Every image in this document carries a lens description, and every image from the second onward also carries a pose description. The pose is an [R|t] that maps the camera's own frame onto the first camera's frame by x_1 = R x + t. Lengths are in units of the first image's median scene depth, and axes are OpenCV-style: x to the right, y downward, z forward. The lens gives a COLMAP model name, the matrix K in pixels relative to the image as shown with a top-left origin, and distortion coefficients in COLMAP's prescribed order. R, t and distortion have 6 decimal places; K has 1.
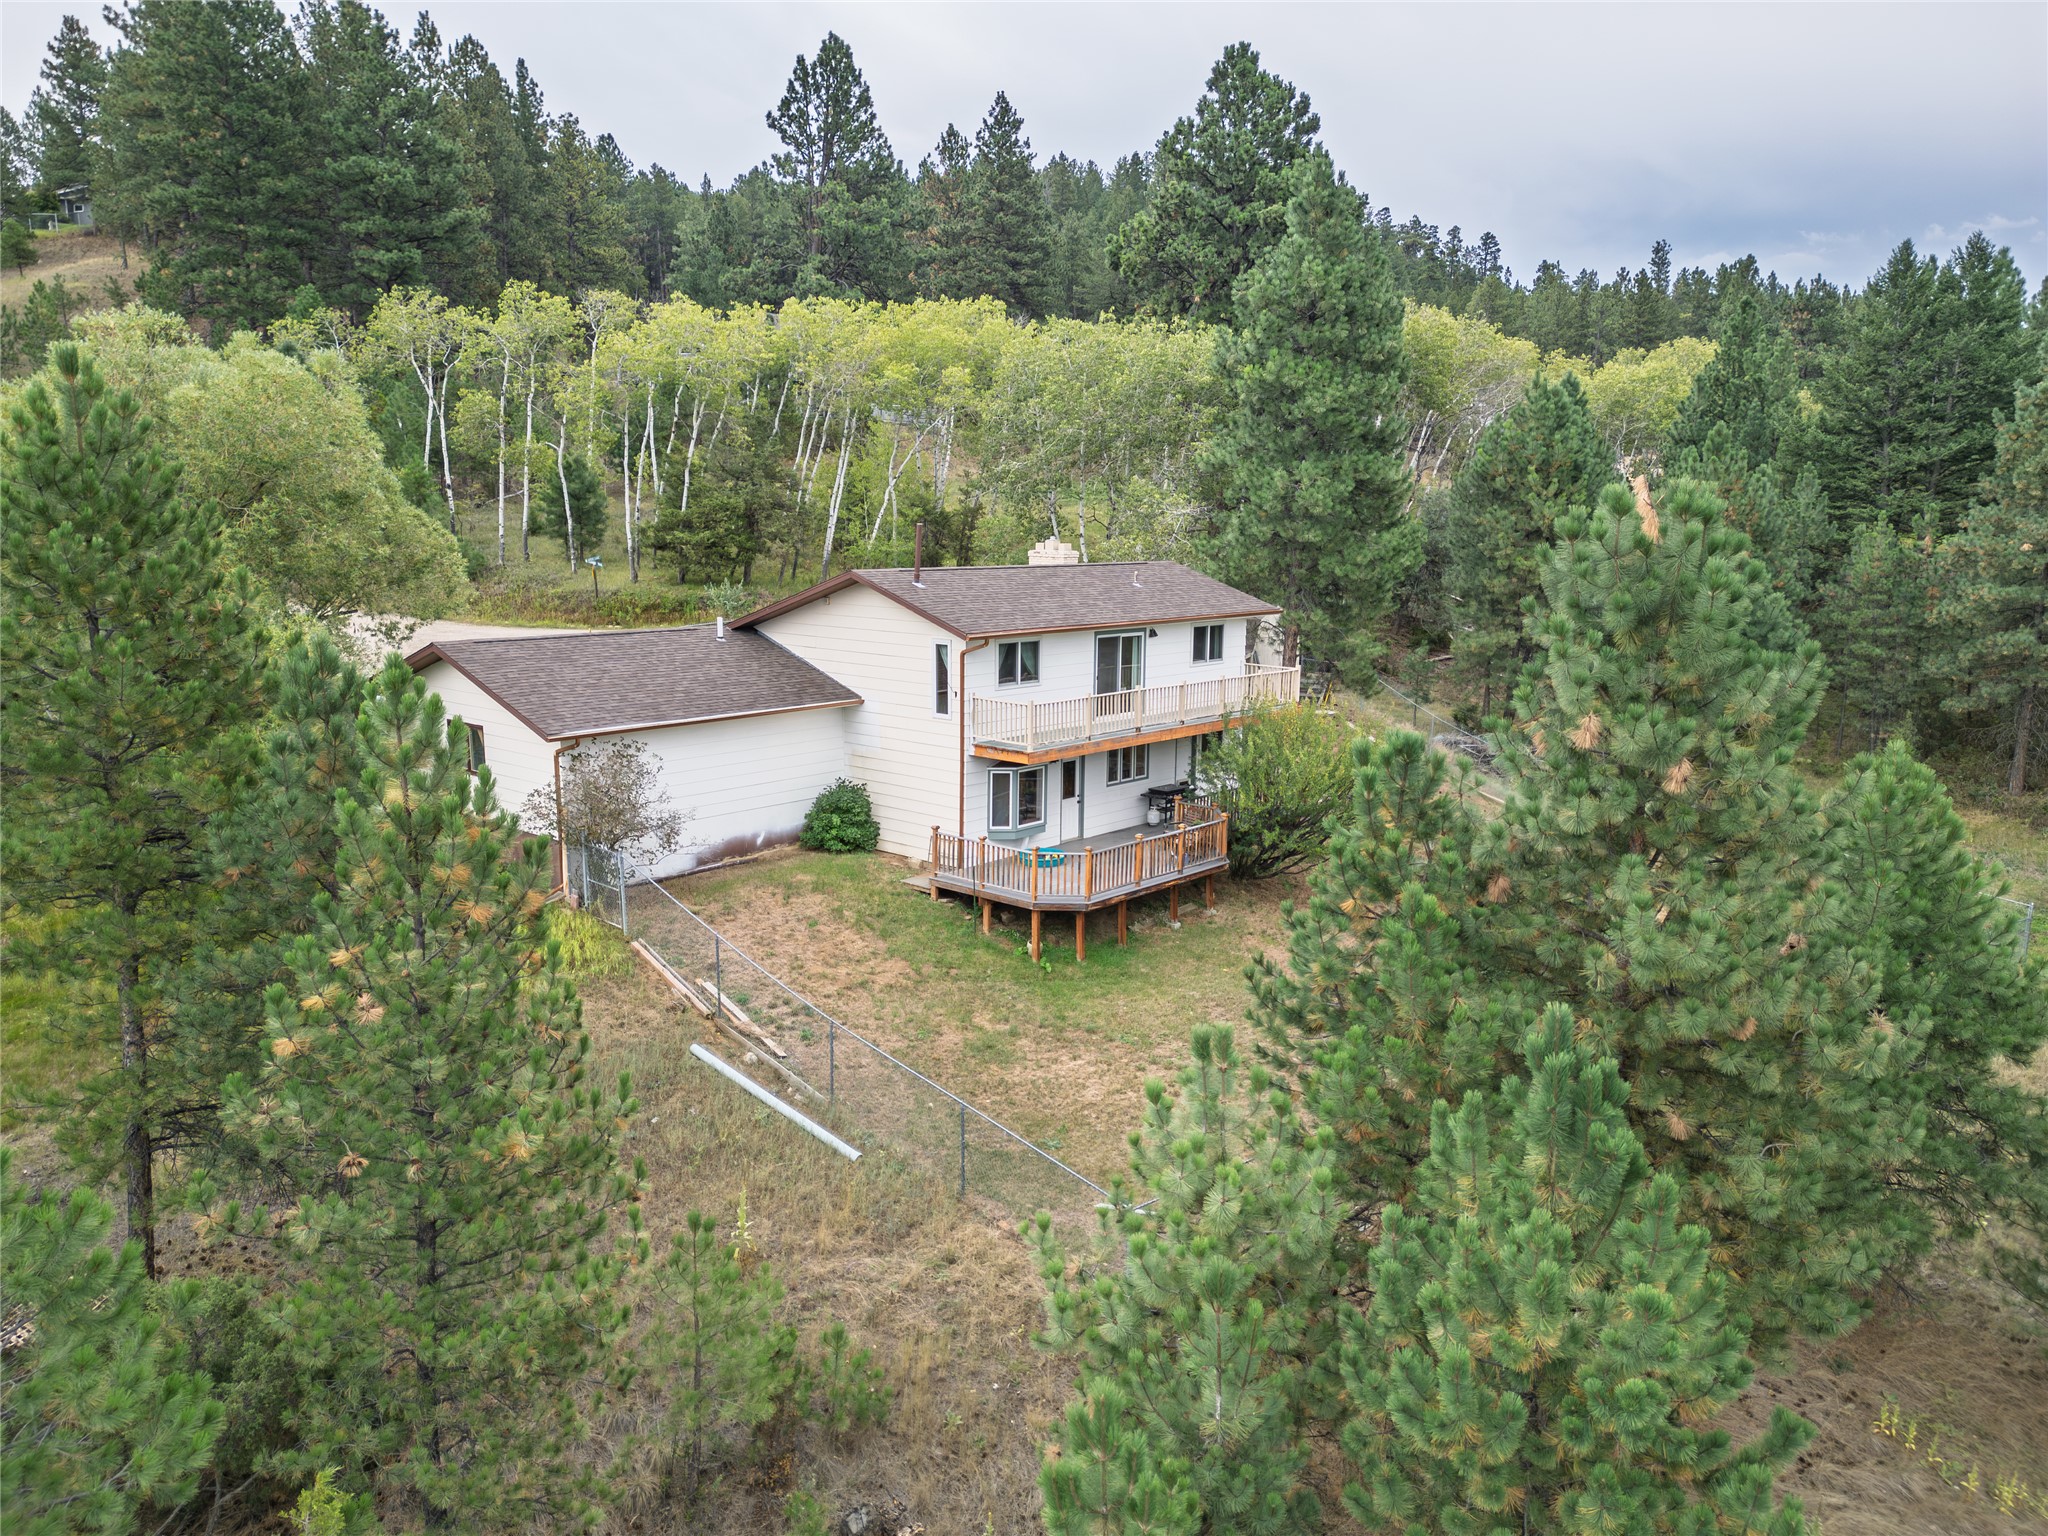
lens RADIAL K [[1434.0, 0, 1016.5], [0, 1434.0, 765.2], [0, 0, 1]] dist [0.063085, -0.057657]
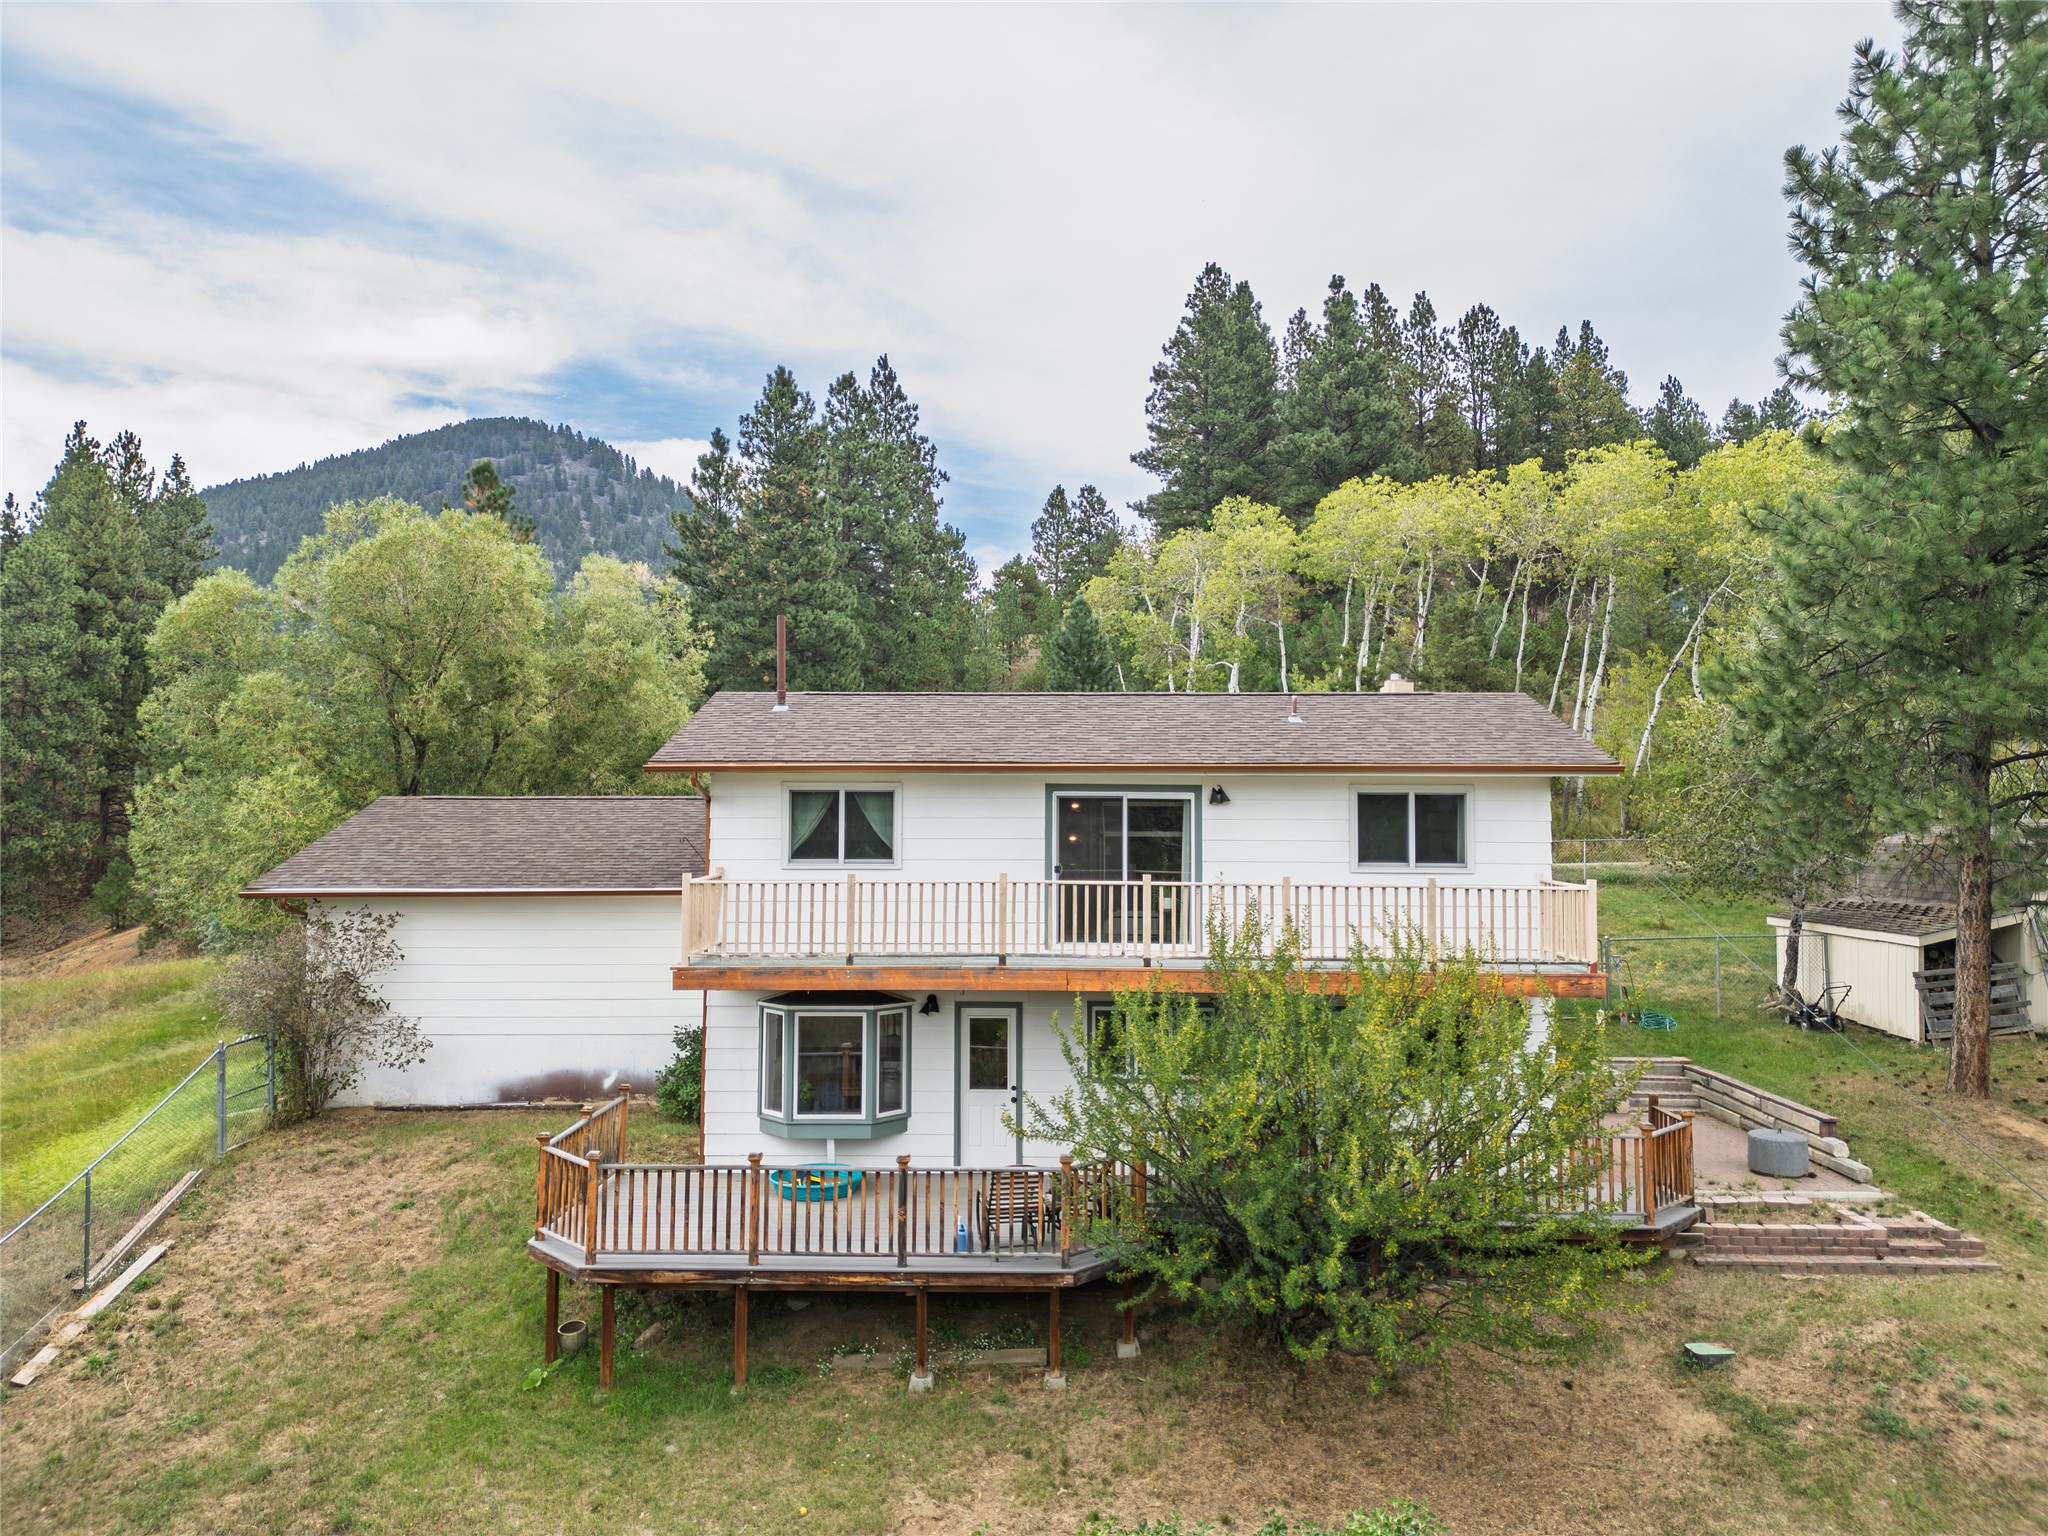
lens RADIAL K [[1434.0, 0, 1016.5], [0, 1434.0, 765.2], [0, 0, 1]] dist [0.063085, -0.057657]
pose [[0.657410, -0.034714, -0.752733, 0.470070], [-0.126094, 0.979785, -0.155311, -0.013826], [0.742908, 0.197018, 0.639743, 0.655336]]
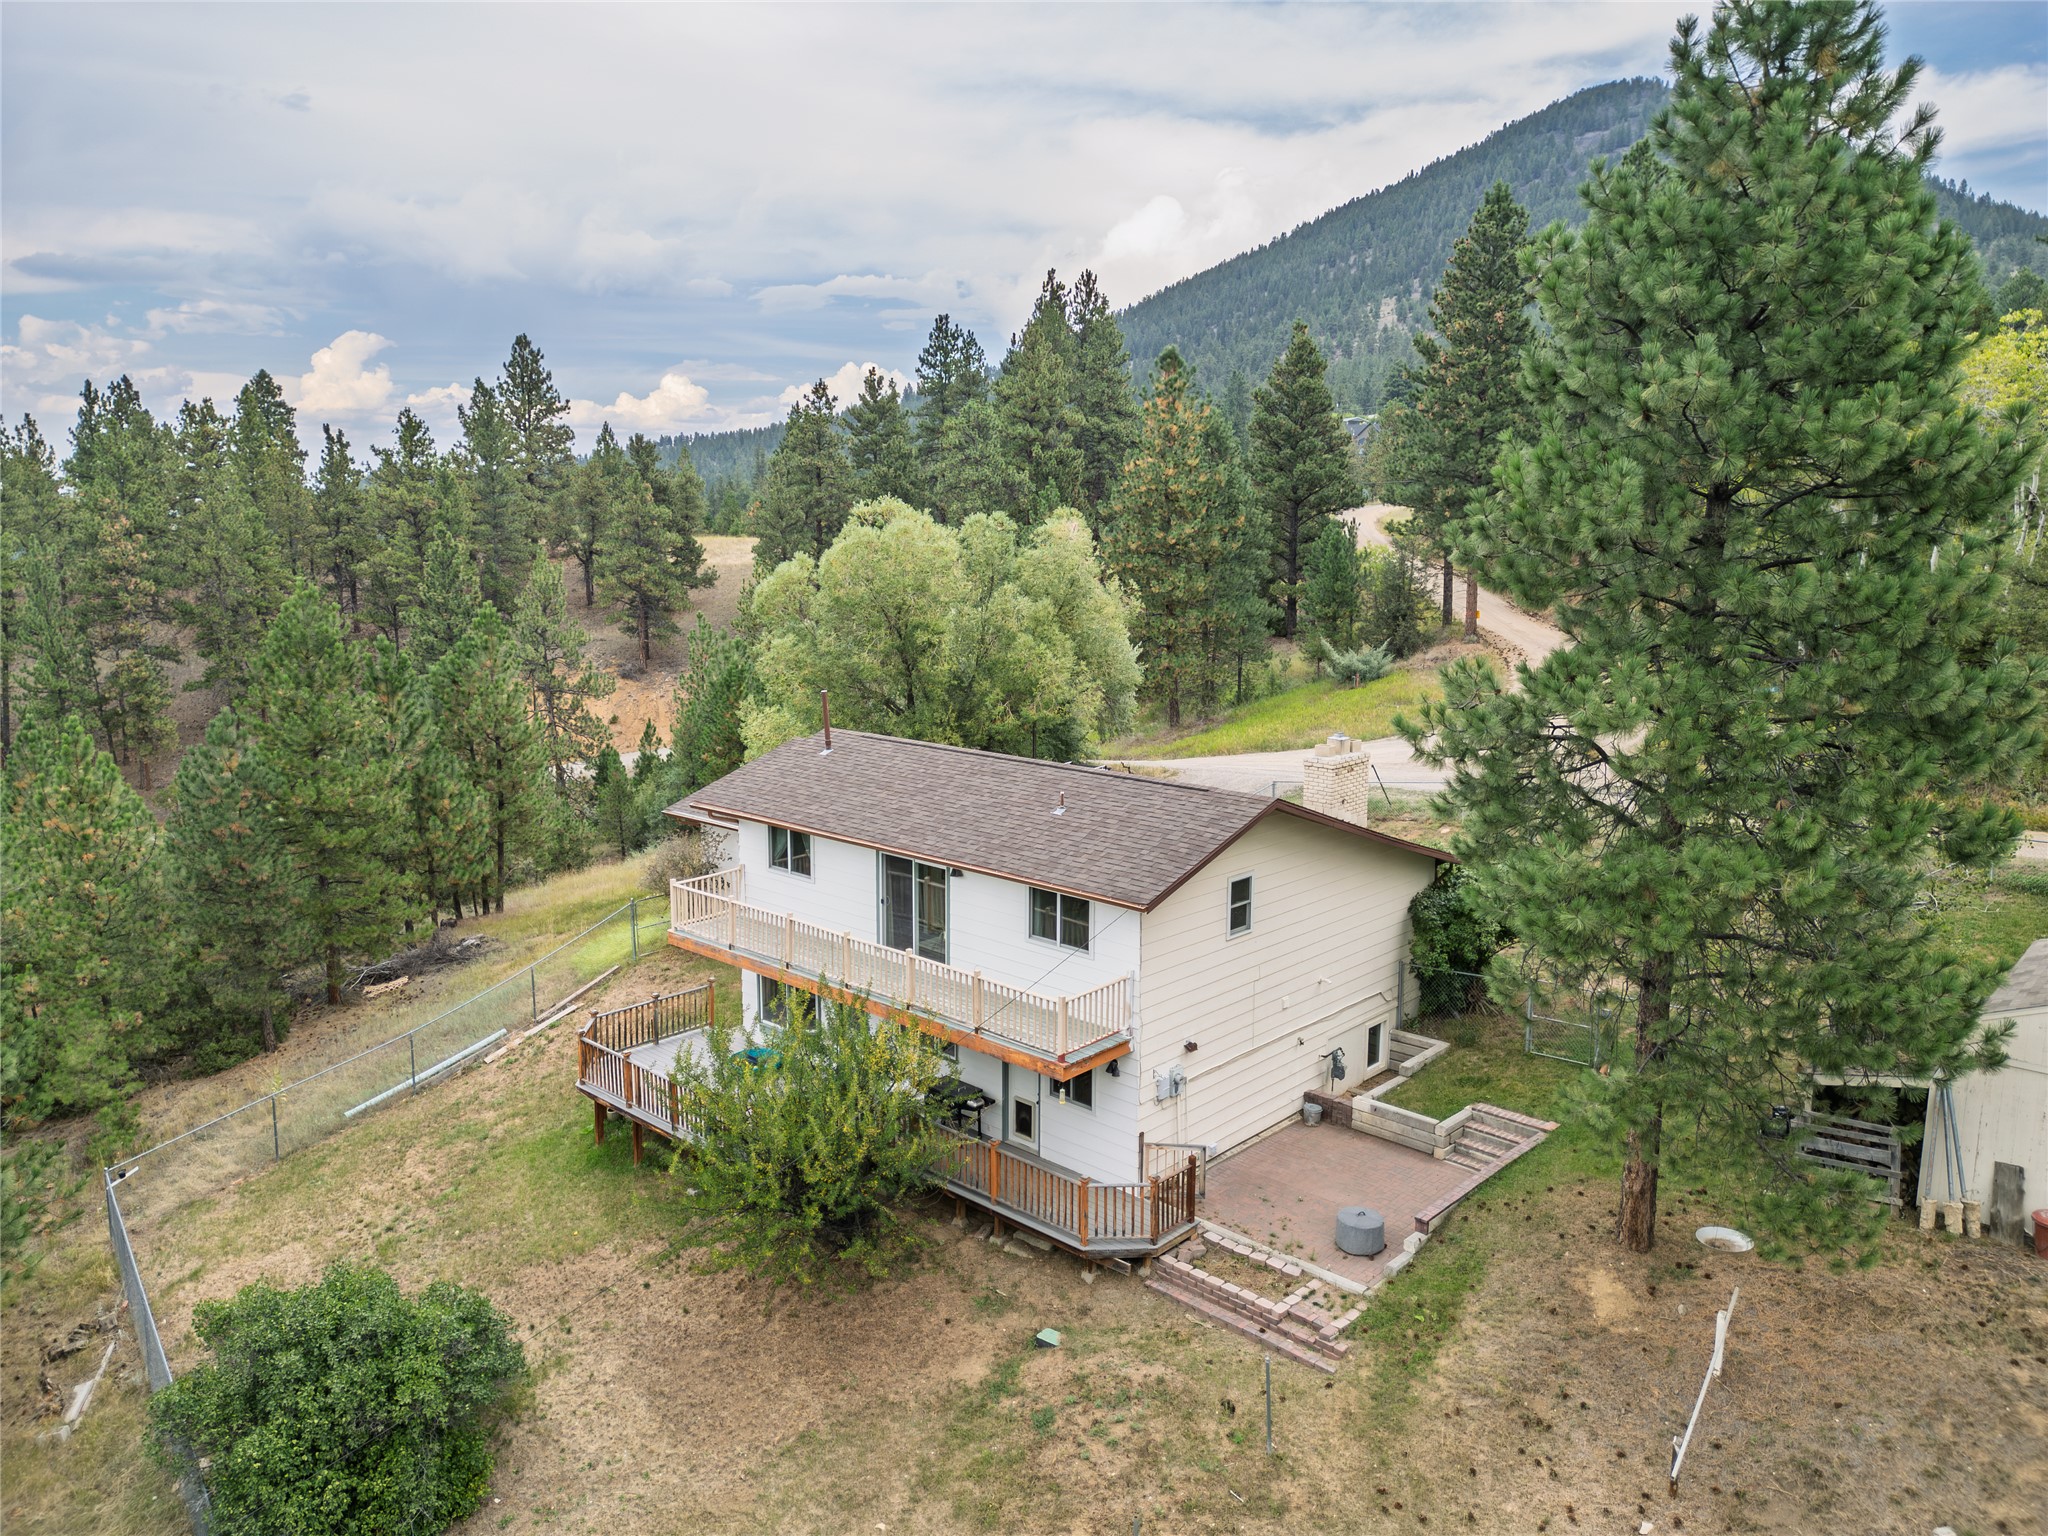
lens RADIAL K [[1434.0, 0, 1016.5], [0, 1434.0, 765.2], [0, 0, 1]] dist [0.063085, -0.057657]
pose [[-0.007482, 0.162098, -0.986746, 0.866055], [-0.173752, 0.971553, 0.160920, -0.287261], [0.984761, 0.172653, 0.020896, 1.080491]]
